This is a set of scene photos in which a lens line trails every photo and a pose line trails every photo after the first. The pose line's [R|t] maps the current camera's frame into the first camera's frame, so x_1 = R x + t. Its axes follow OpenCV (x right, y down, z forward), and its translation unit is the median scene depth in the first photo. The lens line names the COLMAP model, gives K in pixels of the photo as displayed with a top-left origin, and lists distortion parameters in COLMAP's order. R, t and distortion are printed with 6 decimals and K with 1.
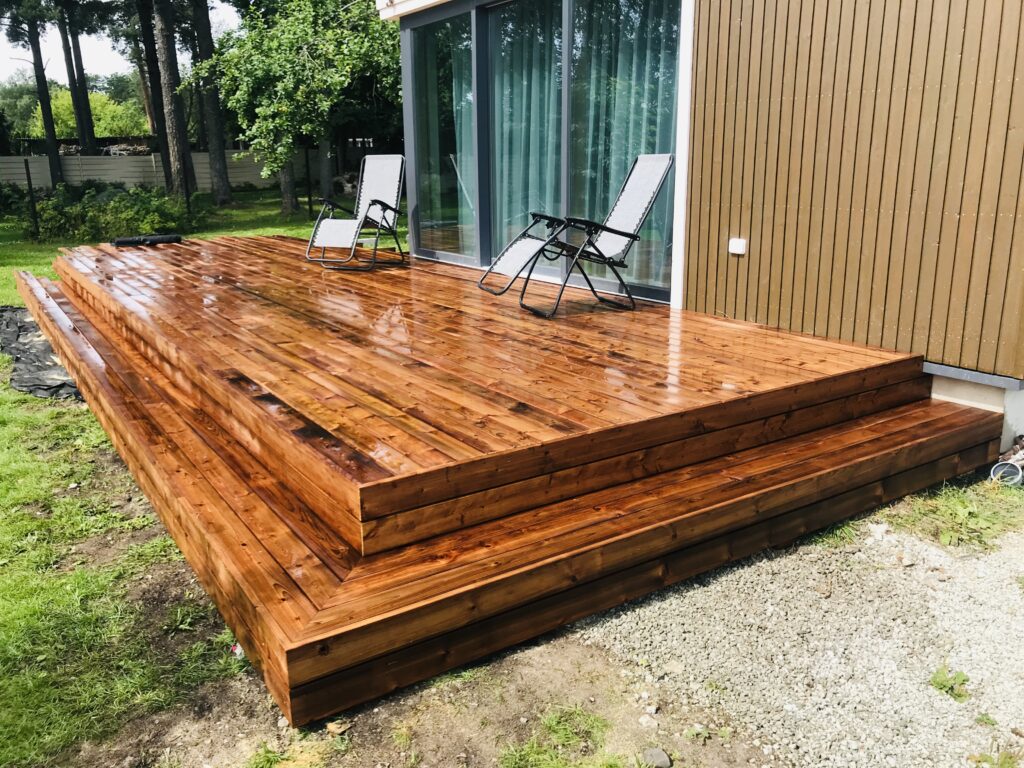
lens RADIAL K [[840.0, 0, 508.6], [0, 840.0, 380.8], [0, 0, 1]] dist [0.047500, -0.063204]
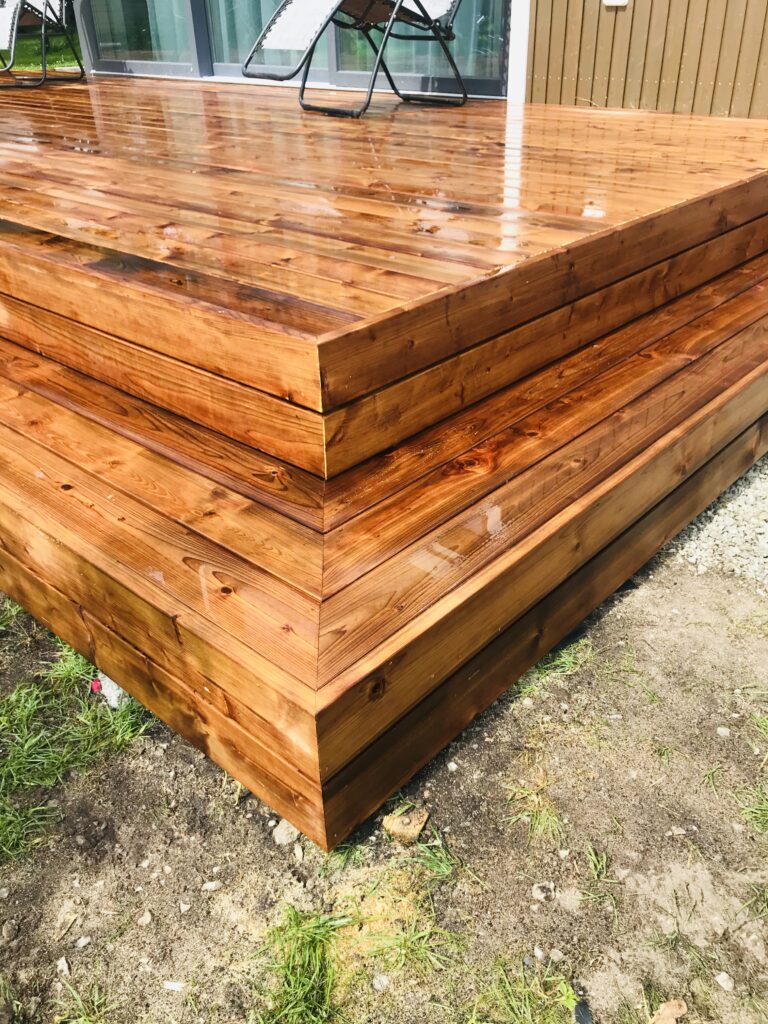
lens RADIAL K [[840.0, 0, 394.5], [0, 840.0, 505.1], [0, 0, 1]] dist [0.047500, -0.063204]
pose [[0.964491, -0.136621, 0.226036, -0.245499], [0.070870, 0.958305, 0.276819, 0.081533], [-0.254431, -0.250971, 0.933959, 0.493530]]
